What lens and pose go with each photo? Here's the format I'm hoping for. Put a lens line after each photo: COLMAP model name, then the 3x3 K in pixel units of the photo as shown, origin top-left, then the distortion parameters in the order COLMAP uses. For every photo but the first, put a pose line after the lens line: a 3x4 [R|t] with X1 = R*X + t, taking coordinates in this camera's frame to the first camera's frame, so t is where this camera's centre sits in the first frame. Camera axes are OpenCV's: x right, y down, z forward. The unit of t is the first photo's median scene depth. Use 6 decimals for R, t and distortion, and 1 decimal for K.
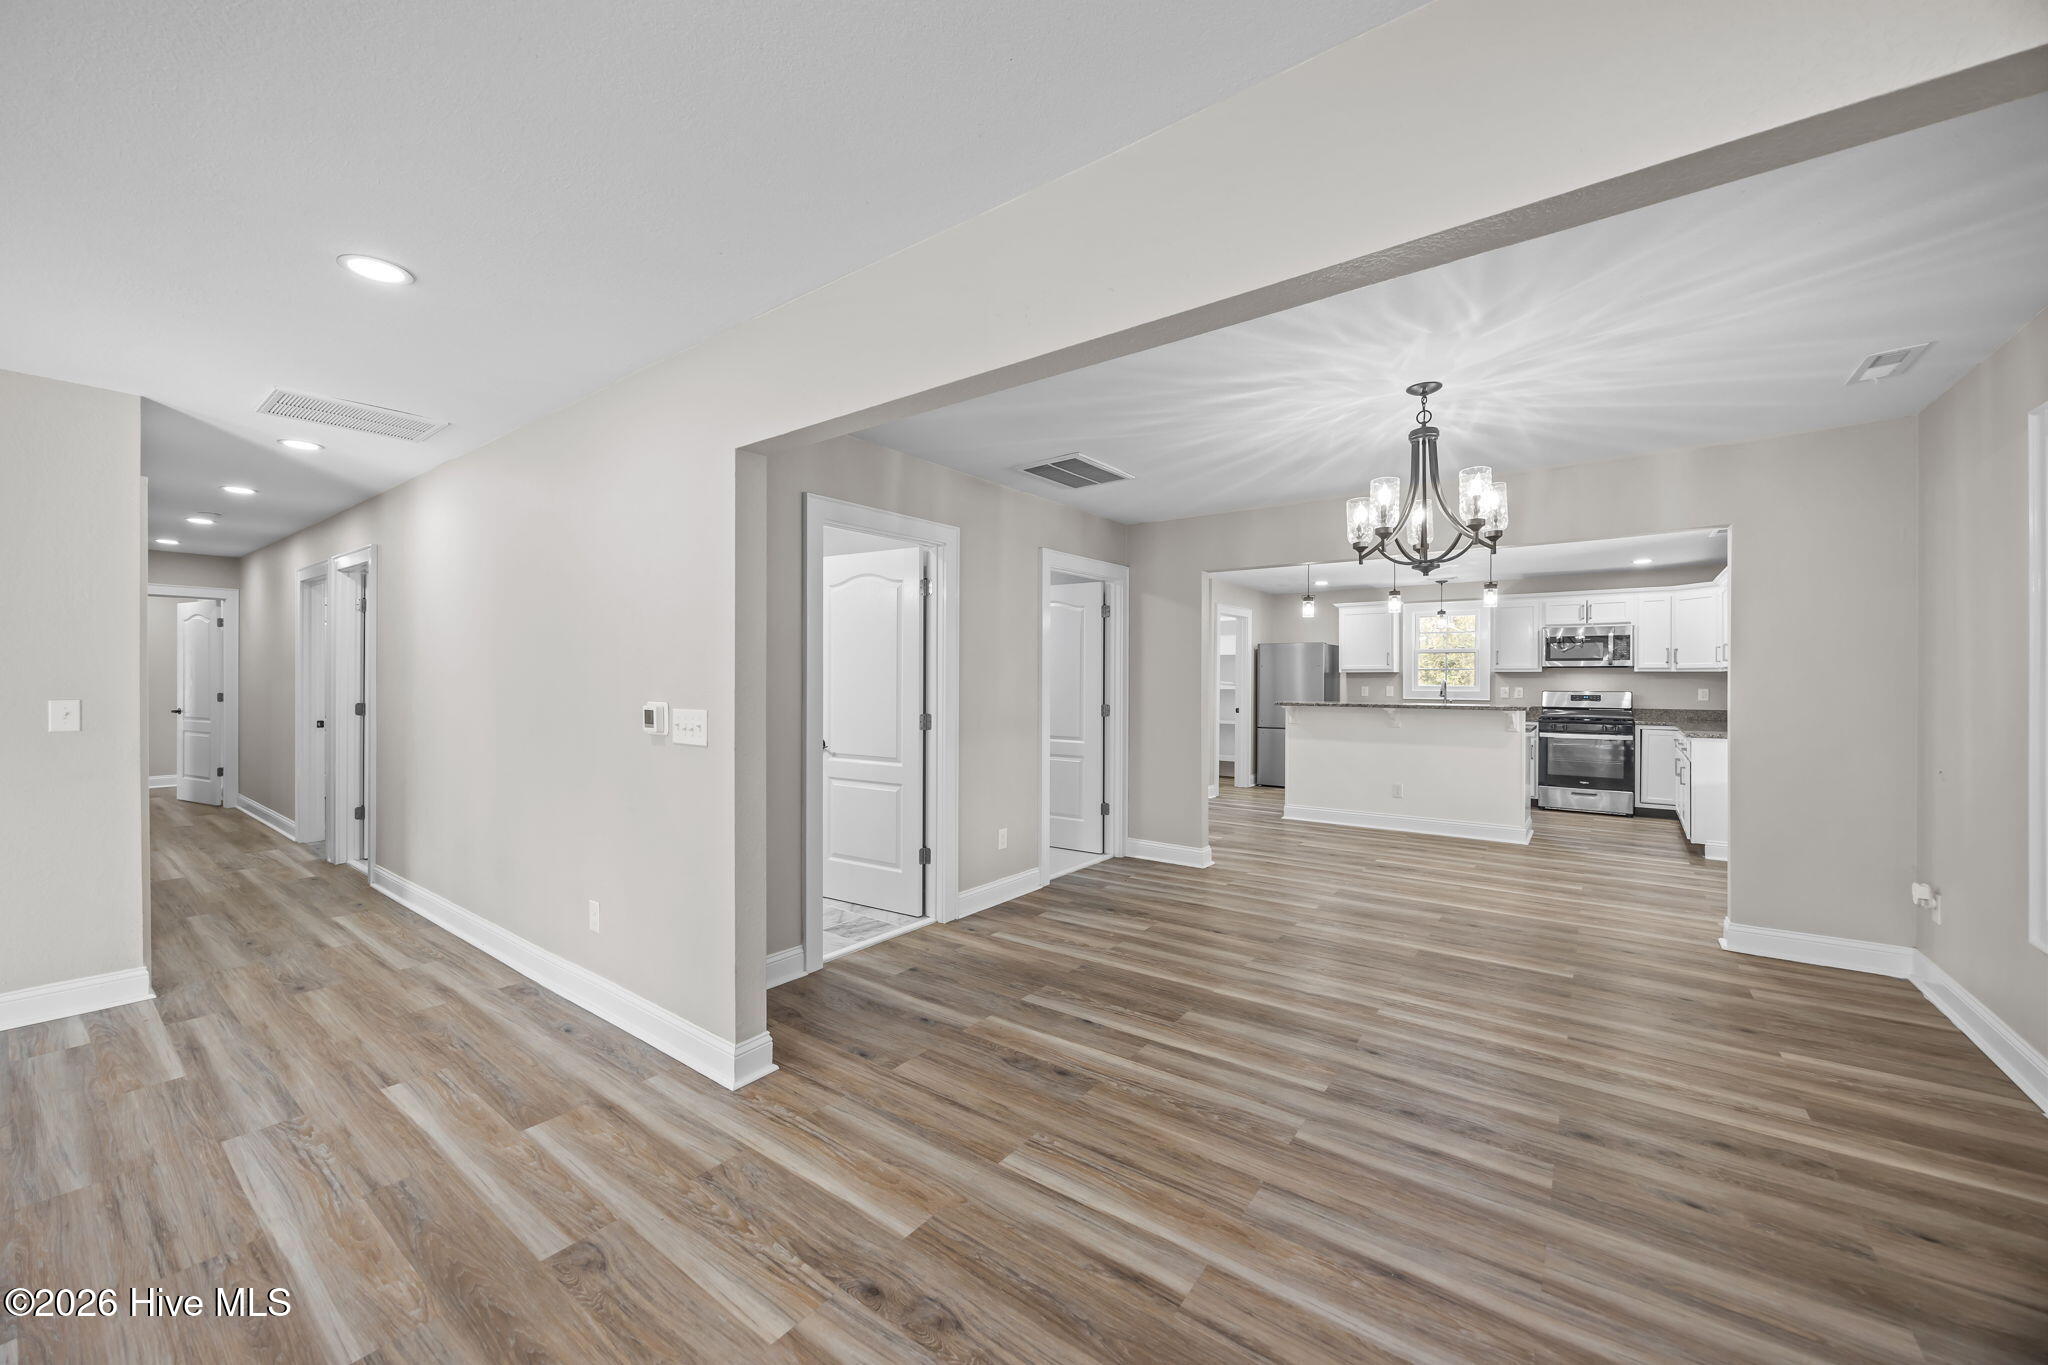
lens RADIAL K [[774.7, 0, 1024.3], [0, 774.7, 679.3], [0, 0, 1]] dist [-0.002610, 0.000057]
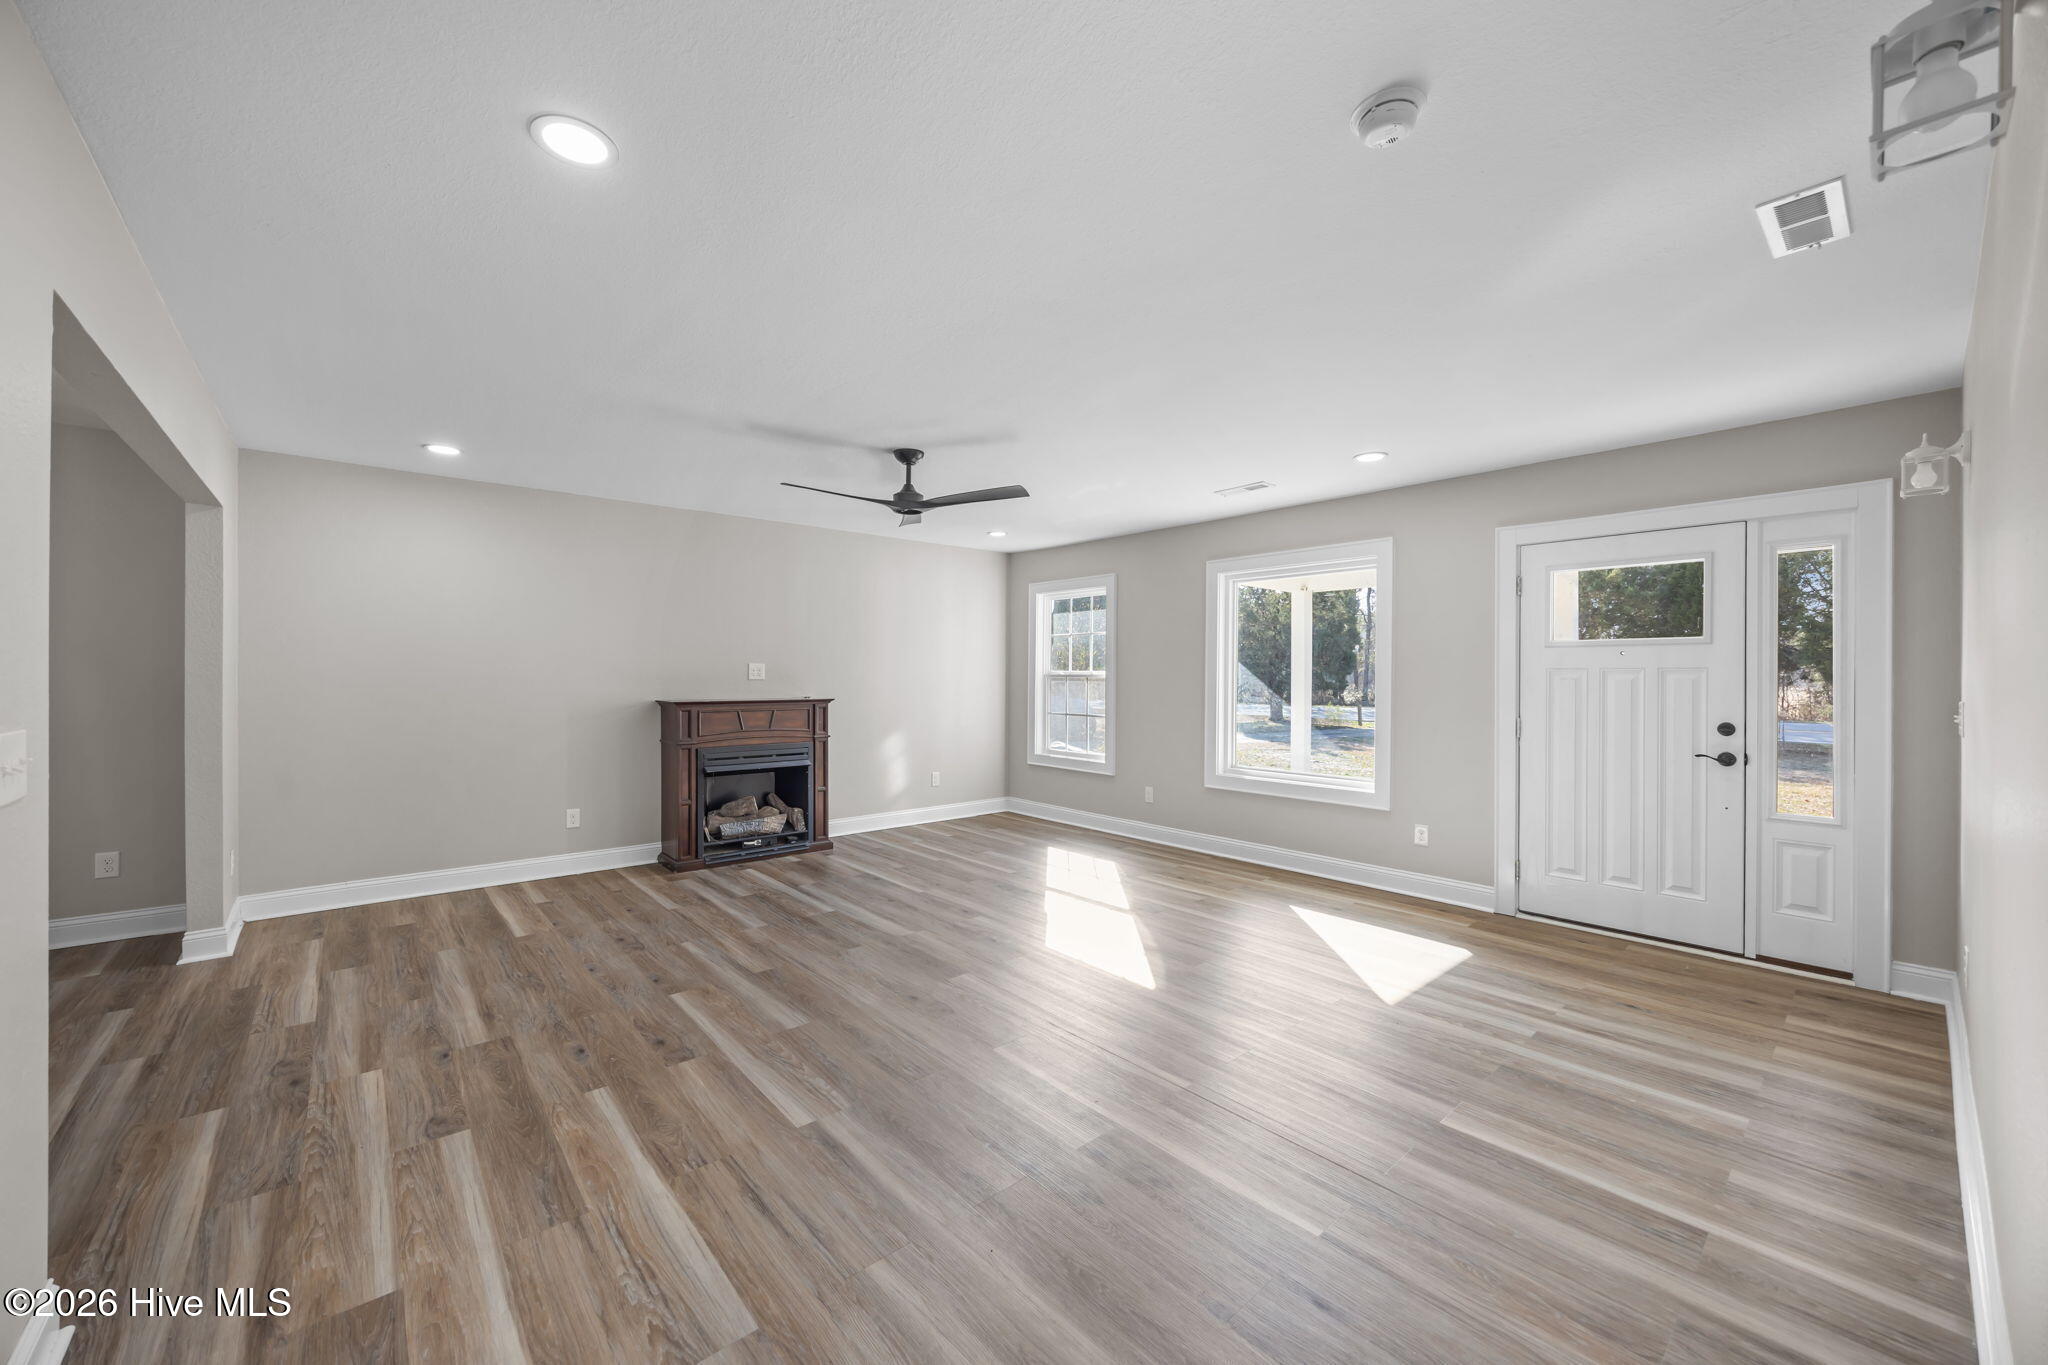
lens RADIAL K [[774.7, 0, 1024.3], [0, 774.7, 679.3], [0, 0, 1]] dist [-0.002610, 0.000057]
pose [[-0.978428, -0.008825, 0.206400, -0.832863], [-0.007799, 0.999953, 0.005785, -0.002634], [-0.206441, 0.004050, -0.978451, 0.963018]]
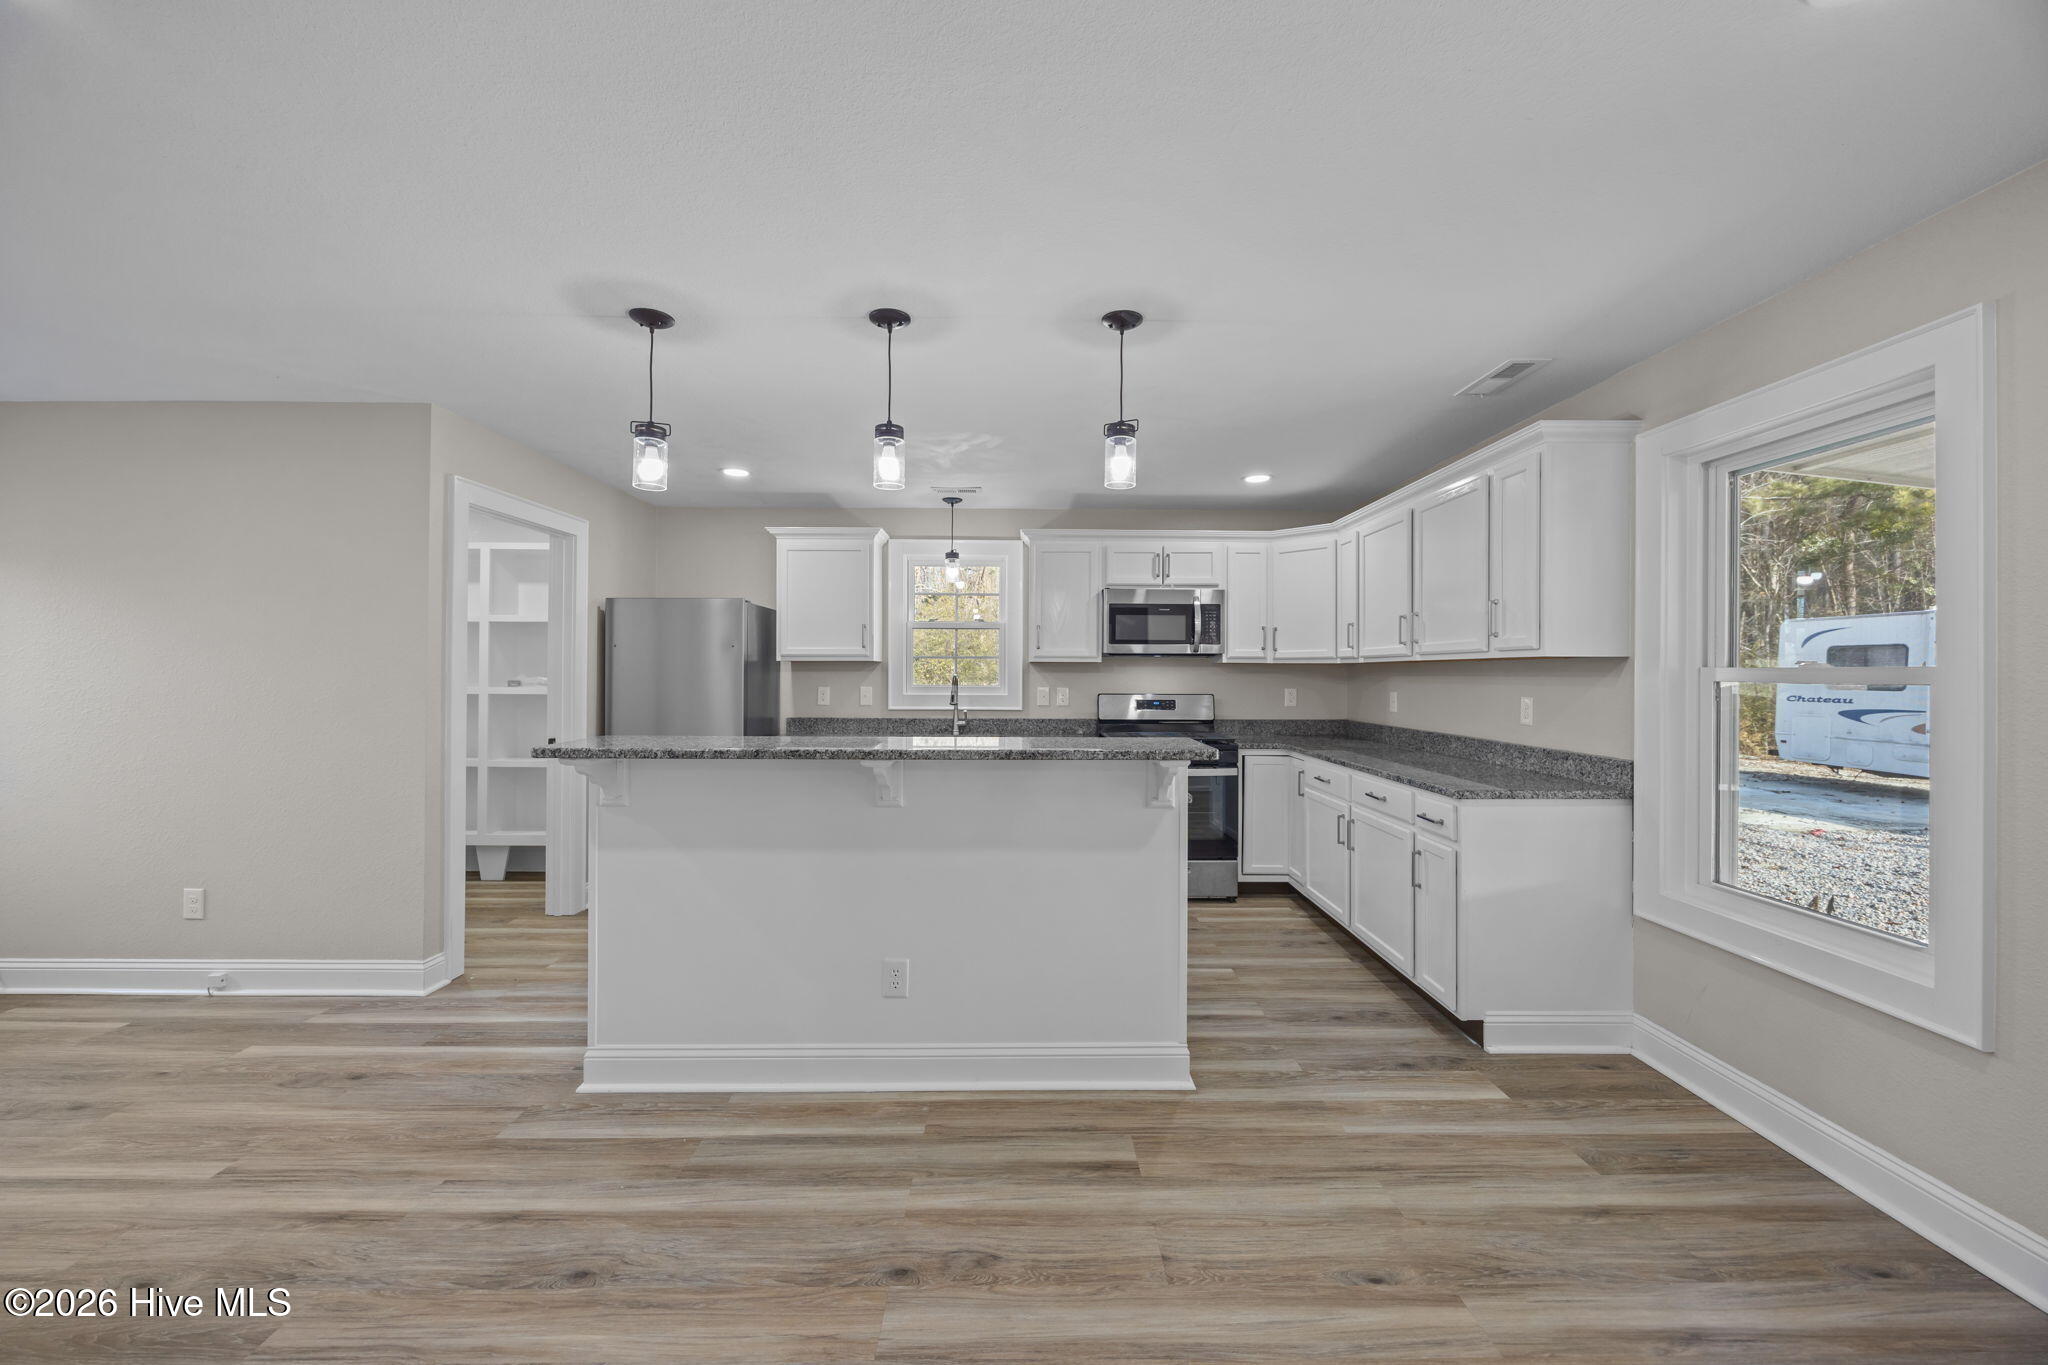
lens RADIAL K [[774.7, 0, 1024.3], [0, 774.7, 679.3], [0, 0, 1]] dist [-0.002610, 0.000057]
pose [[0.795460, -0.002477, 0.606001, 0.554265], [-0.001211, 0.999983, 0.005678, 0.000759], [-0.606005, -0.005251, 0.795443, 1.204163]]
